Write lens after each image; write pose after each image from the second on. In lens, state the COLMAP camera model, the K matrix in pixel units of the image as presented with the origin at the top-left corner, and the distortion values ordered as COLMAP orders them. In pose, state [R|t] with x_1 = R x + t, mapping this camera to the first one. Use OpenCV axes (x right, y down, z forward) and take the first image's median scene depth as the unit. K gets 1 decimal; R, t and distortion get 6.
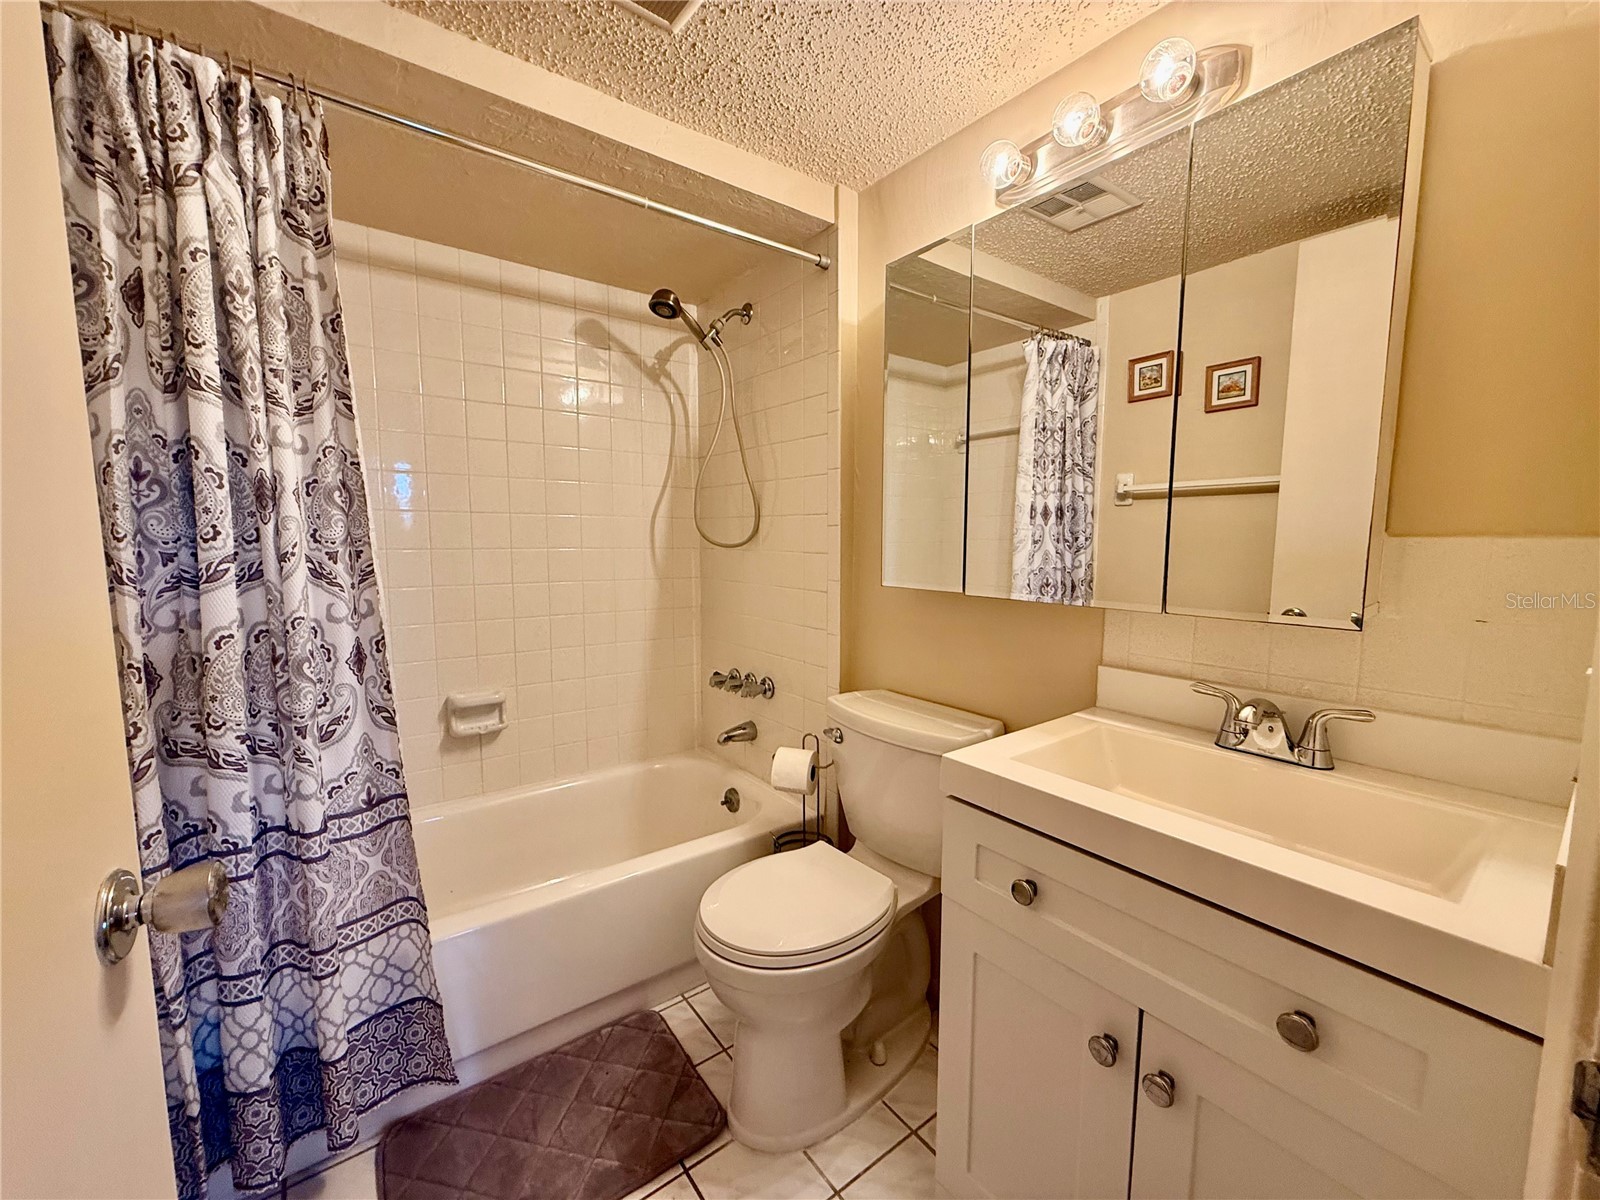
lens RADIAL K [[640.1, 0, 799.3], [0, 640.1, 602.4], [0, 0, 1]] dist [-0.000617, -0.000021]
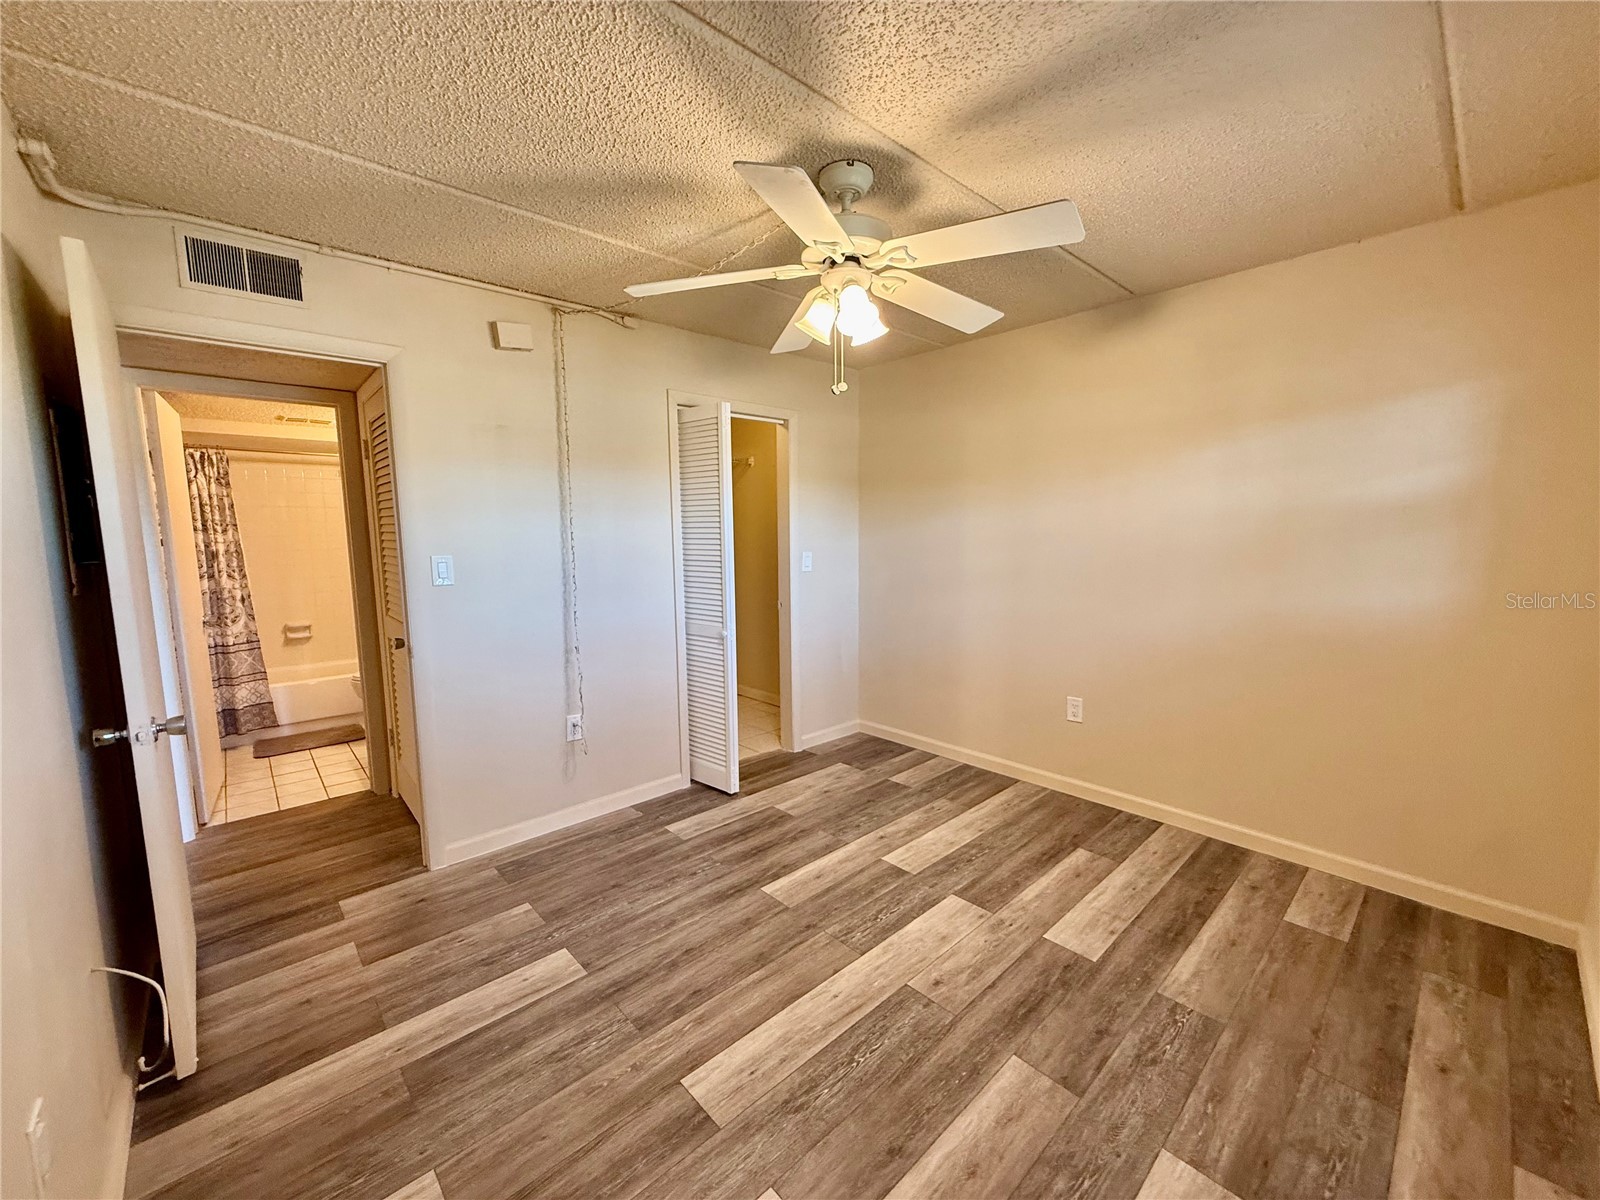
lens RADIAL K [[640.1, 0, 799.3], [0, 640.1, 602.4], [0, 0, 1]] dist [-0.000617, -0.000021]
pose [[0.994528, -0.011561, 0.103832, 2.139082], [0.008310, 0.999463, 0.031695, 0.018423], [-0.104143, -0.030658, 0.994090, -3.027701]]
